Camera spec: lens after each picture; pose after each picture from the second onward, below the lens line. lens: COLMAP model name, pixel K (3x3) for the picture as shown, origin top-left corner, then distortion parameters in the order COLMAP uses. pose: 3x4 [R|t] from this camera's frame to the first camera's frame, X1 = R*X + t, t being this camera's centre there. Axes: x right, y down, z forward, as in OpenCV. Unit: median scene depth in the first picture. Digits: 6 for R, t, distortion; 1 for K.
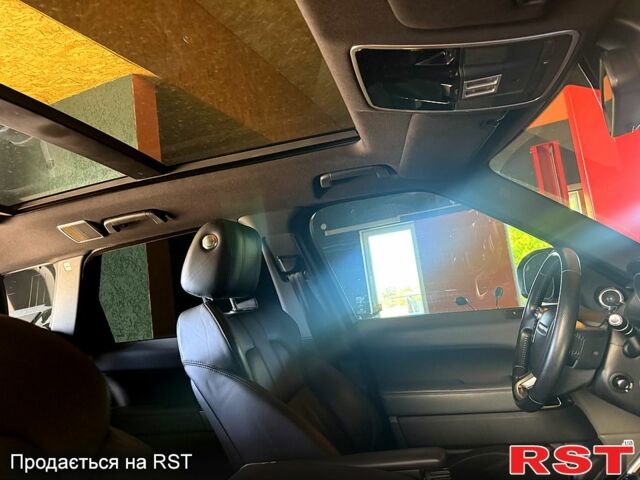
lens RADIAL K [[476.8, 0, 320.2], [0, 476.8, 239.6], [0, 0, 1]] dist [0.189549, -0.138354]
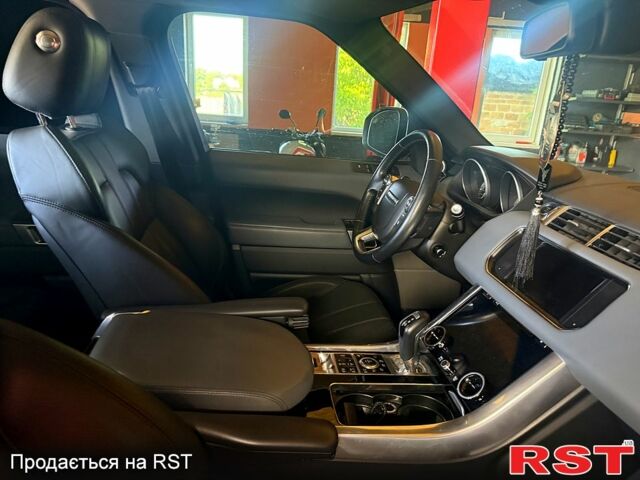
lens RADIAL K [[476.8, 0, 320.2], [0, 476.8, 239.6], [0, 0, 1]] dist [0.189549, -0.138354]
pose [[0.912915, 0.064485, 0.403024, -0.136977], [-0.224710, 0.903722, 0.364406, -0.094839], [-0.340723, -0.423235, 0.839512, 0.068668]]
